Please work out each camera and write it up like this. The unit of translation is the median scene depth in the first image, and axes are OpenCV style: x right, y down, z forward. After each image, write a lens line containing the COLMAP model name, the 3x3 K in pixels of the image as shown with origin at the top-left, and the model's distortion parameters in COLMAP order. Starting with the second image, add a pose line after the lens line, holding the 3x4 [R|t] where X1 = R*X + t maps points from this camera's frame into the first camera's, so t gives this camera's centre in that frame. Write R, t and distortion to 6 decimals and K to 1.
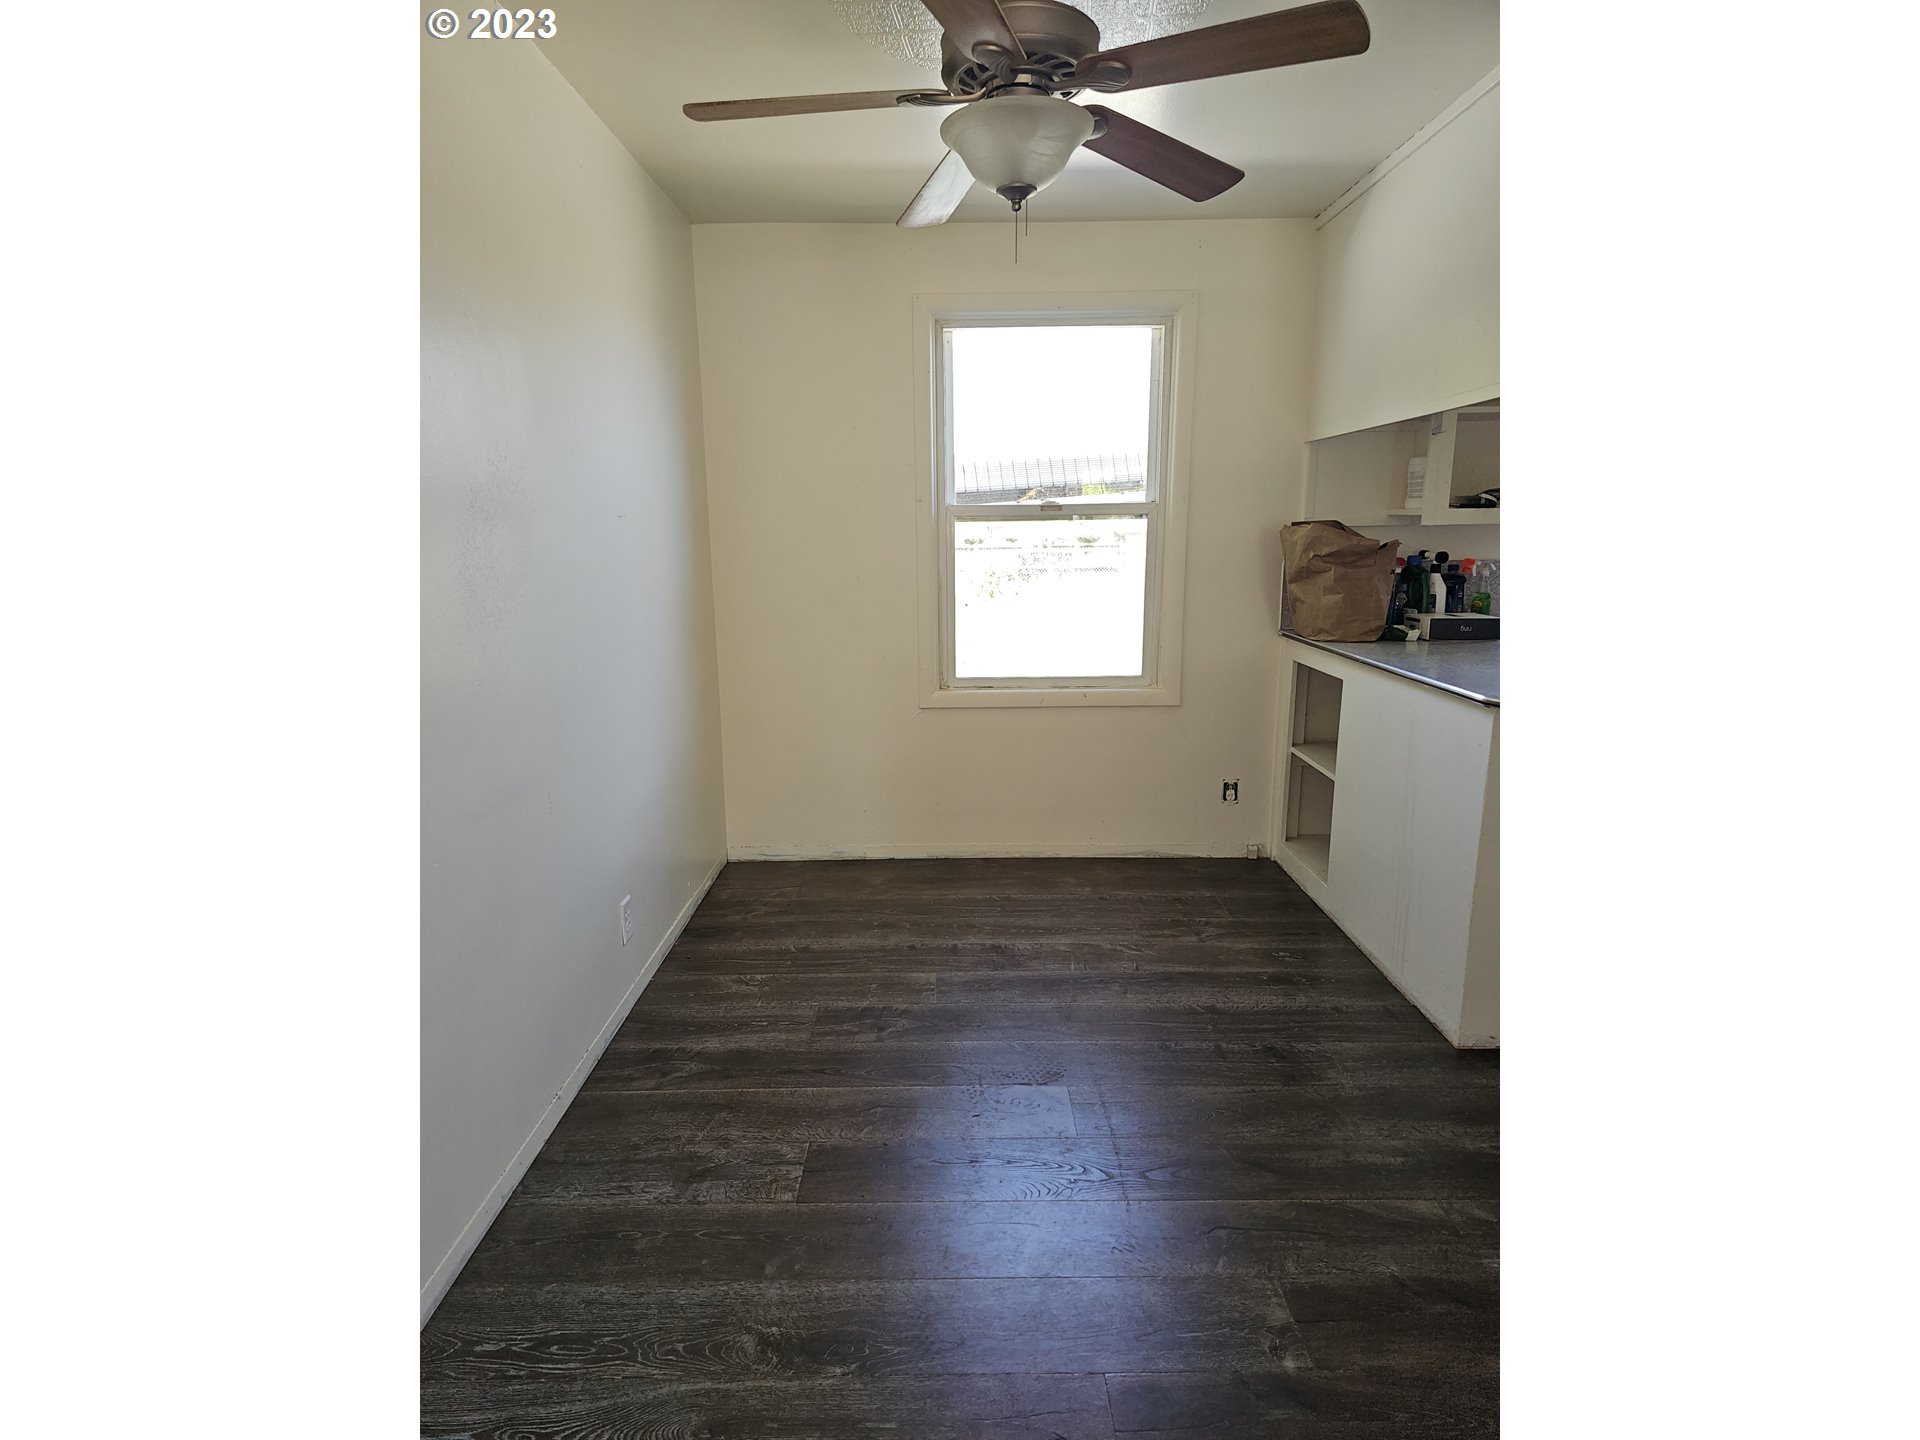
lens RADIAL K [[948.4, 0, 970.8], [0, 948.4, 732.2], [0, 0, 1]] dist [0.072586, -0.083002]
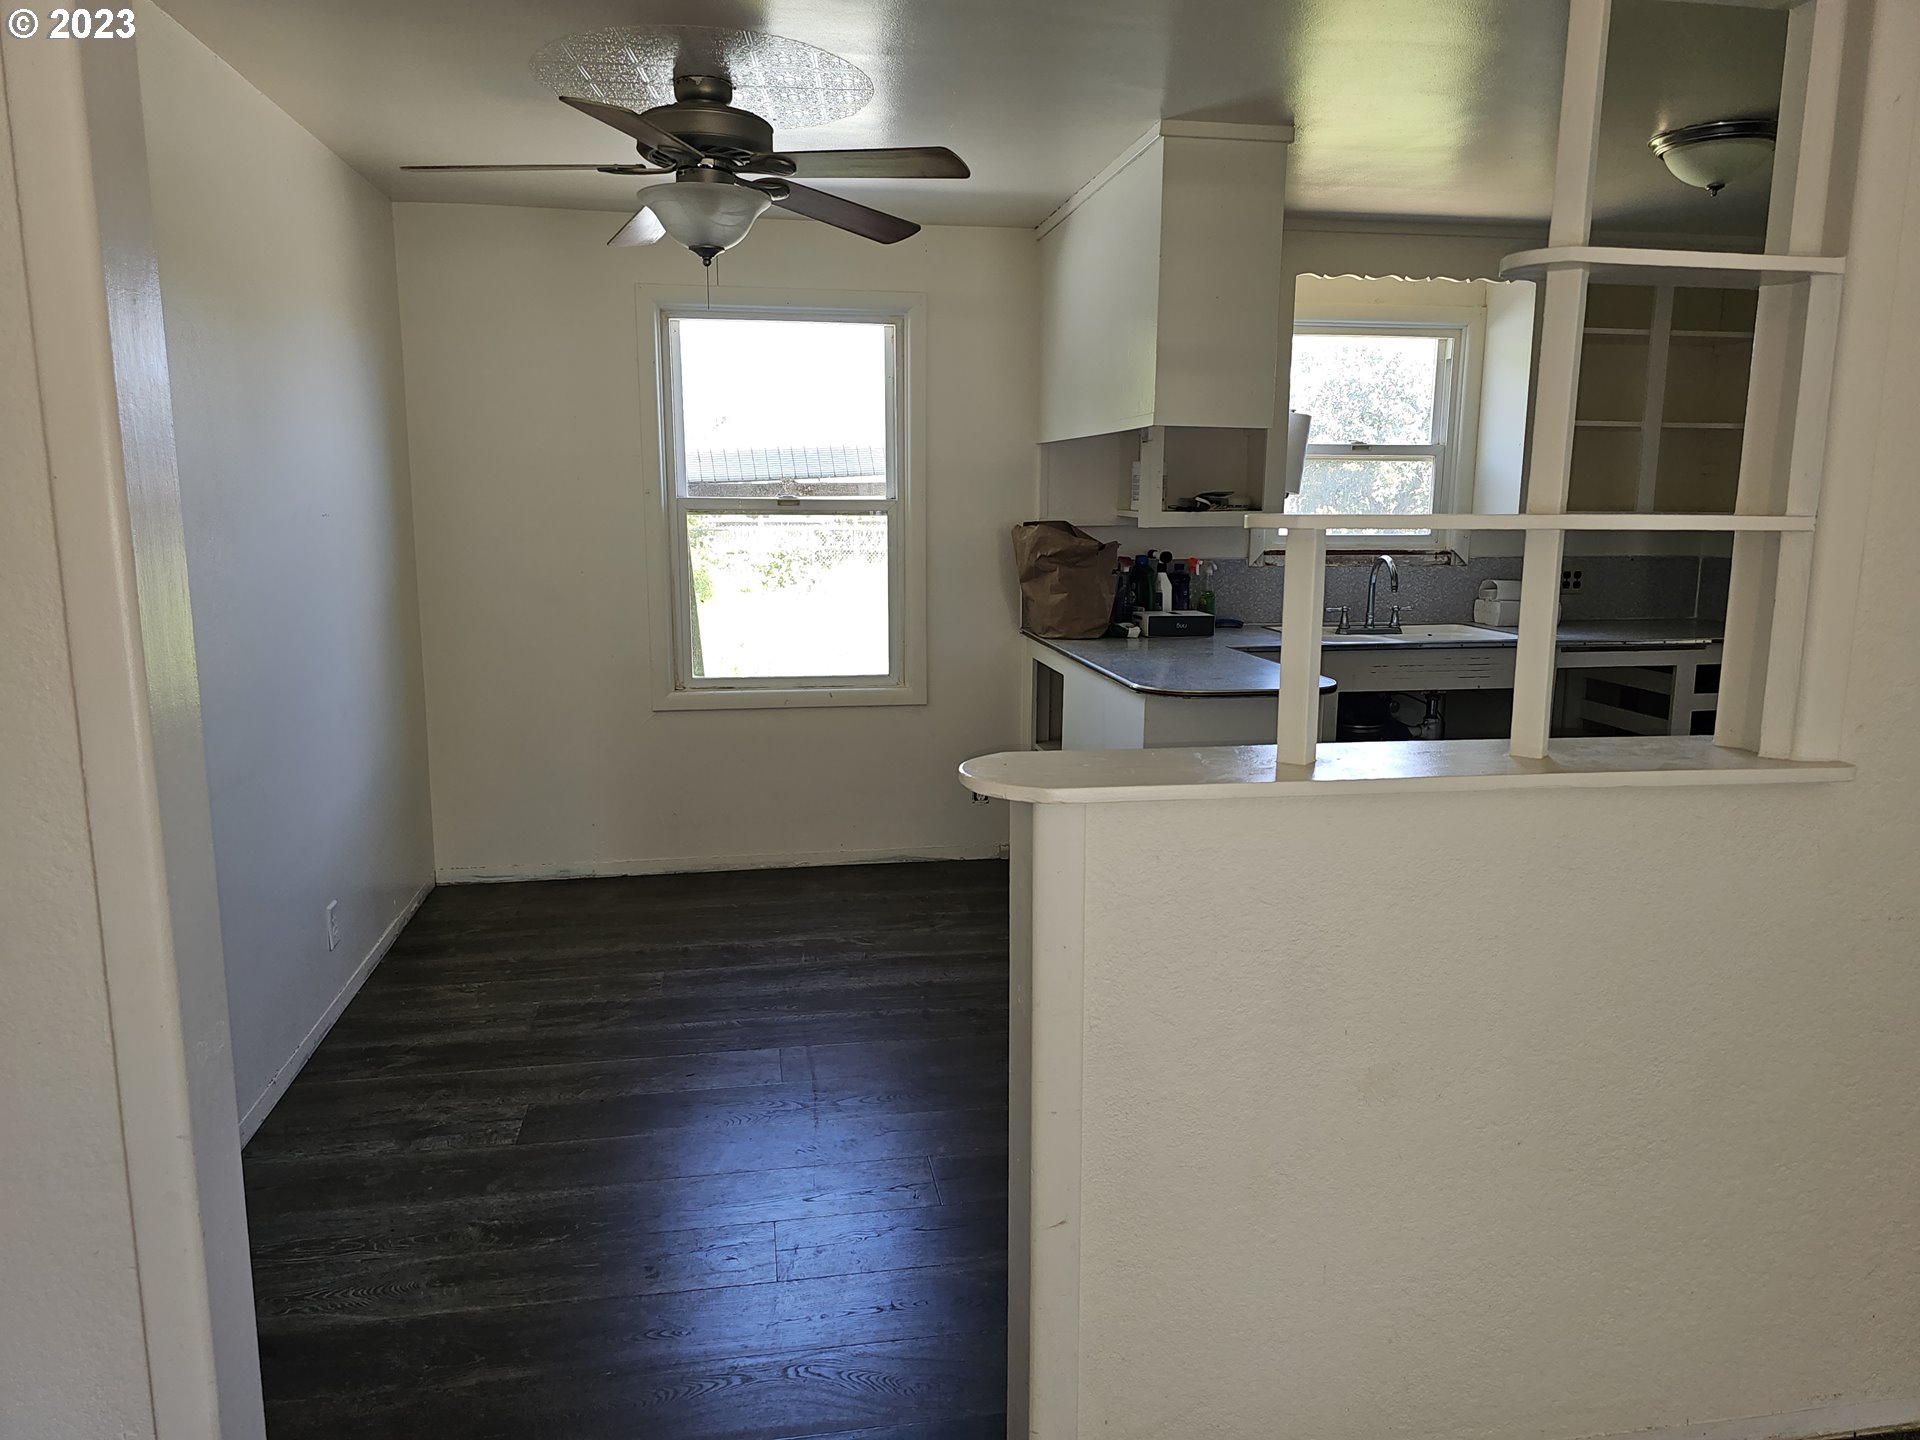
lens RADIAL K [[1255.6, 0, 964.8], [0, 1255.6, 719.7], [0, 0, 1]] dist [0.094324, -0.123901]
pose [[0.987514, -0.016889, 0.156622, 0.062955], [0.022187, 0.999237, -0.032143, 0.034112], [-0.155959, 0.035217, 0.987135, -0.320839]]
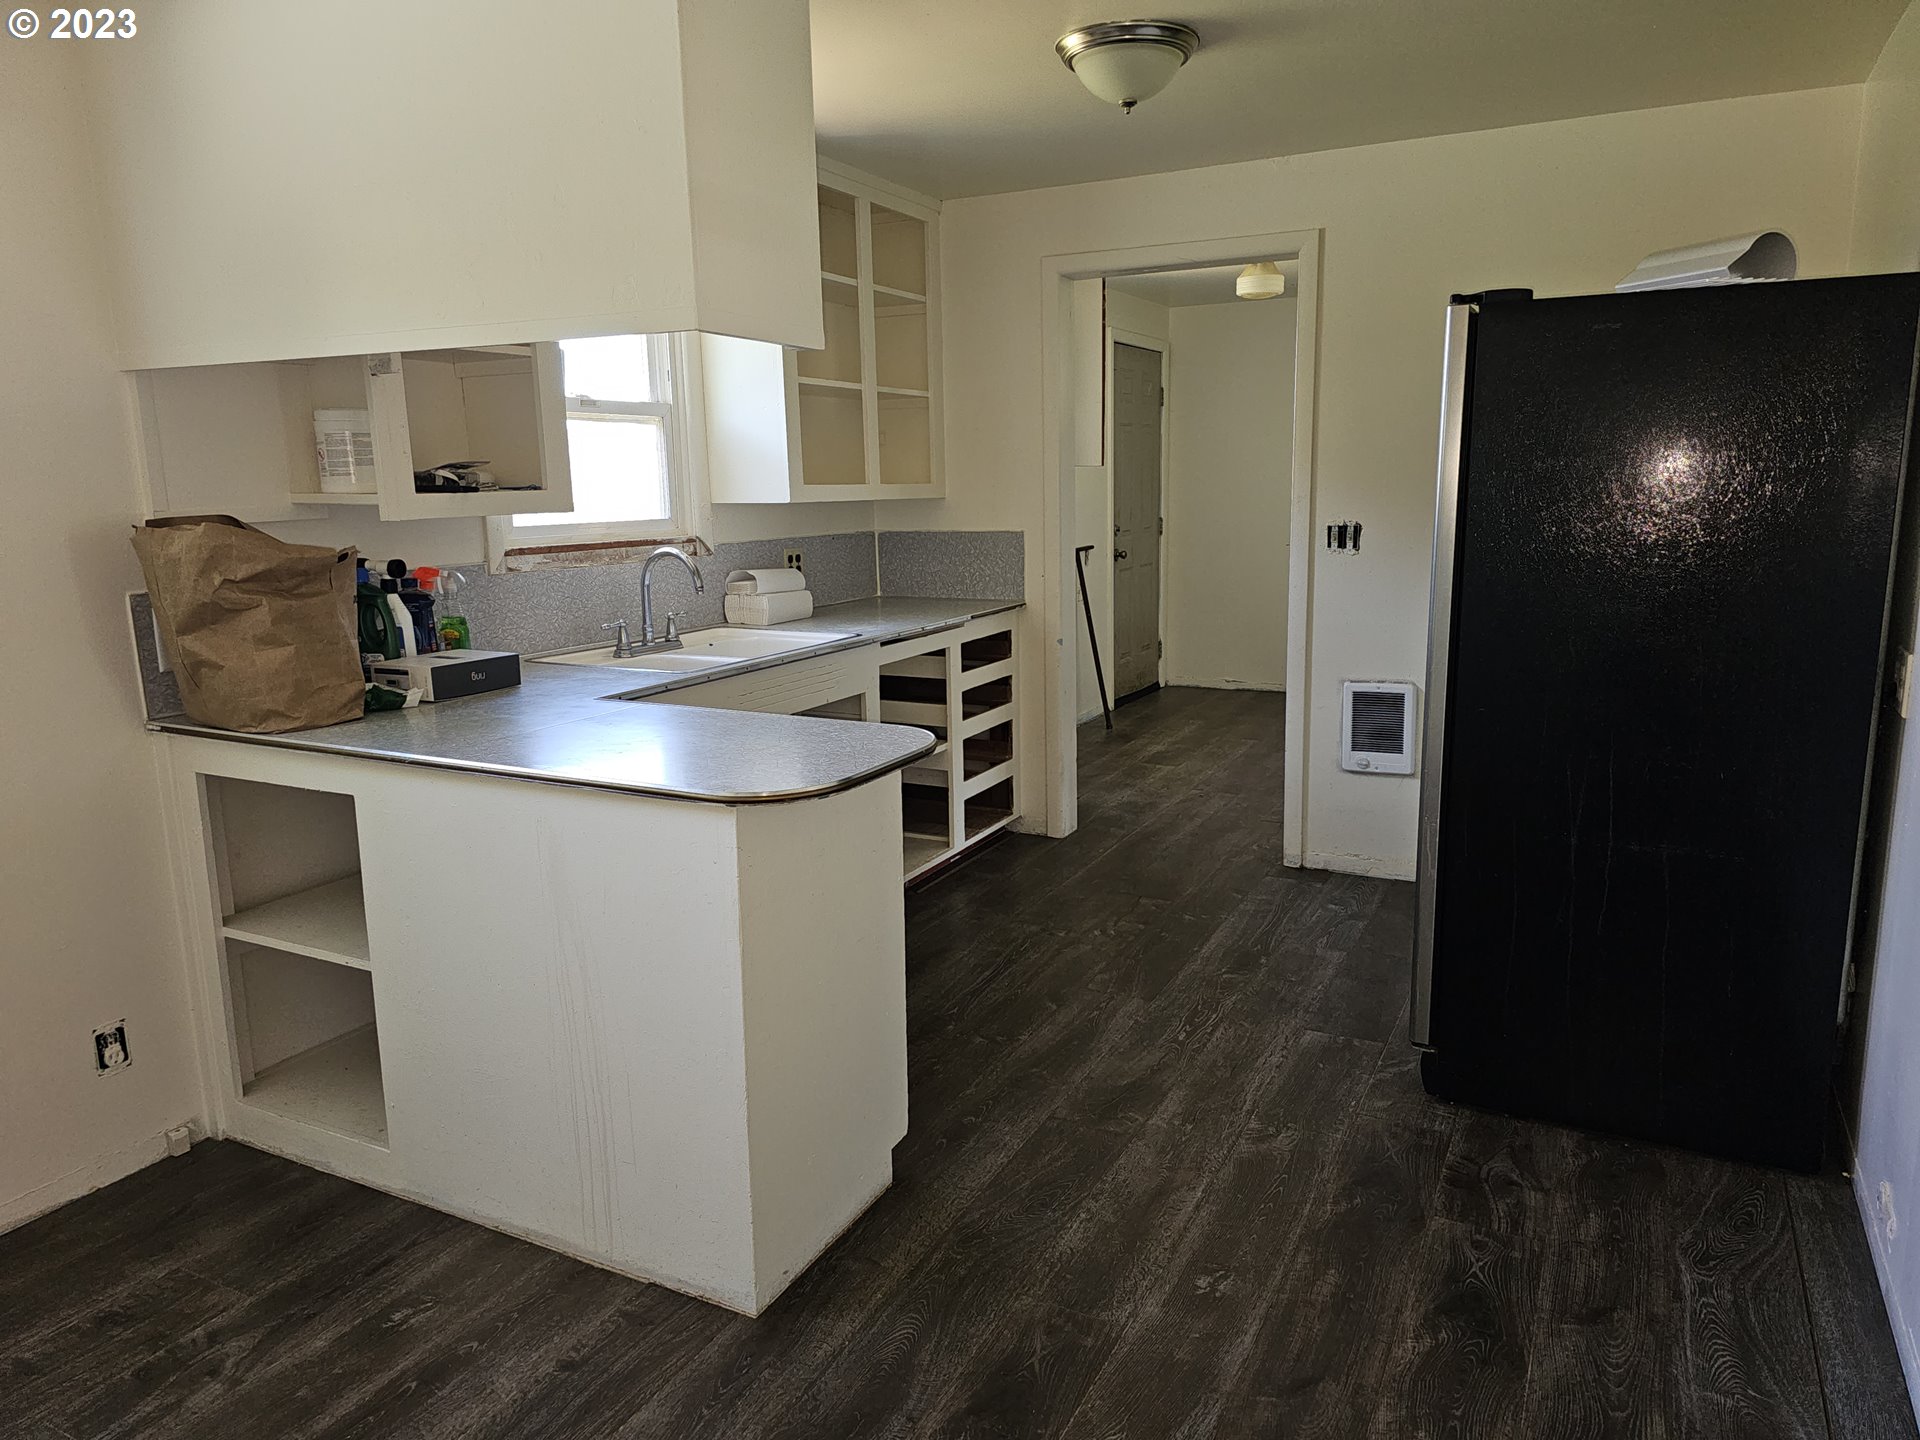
lens RADIAL K [[1277.8, 0, 963.1], [0, 1277.8, 713.5], [0, 0, 1]] dist [0.004407, -0.004167]
pose [[0.466675, -0.163498, 0.869185, -0.088449], [0.199964, 0.976821, 0.076382, -0.083178], [-0.861527, 0.138160, 0.488552, 0.297156]]
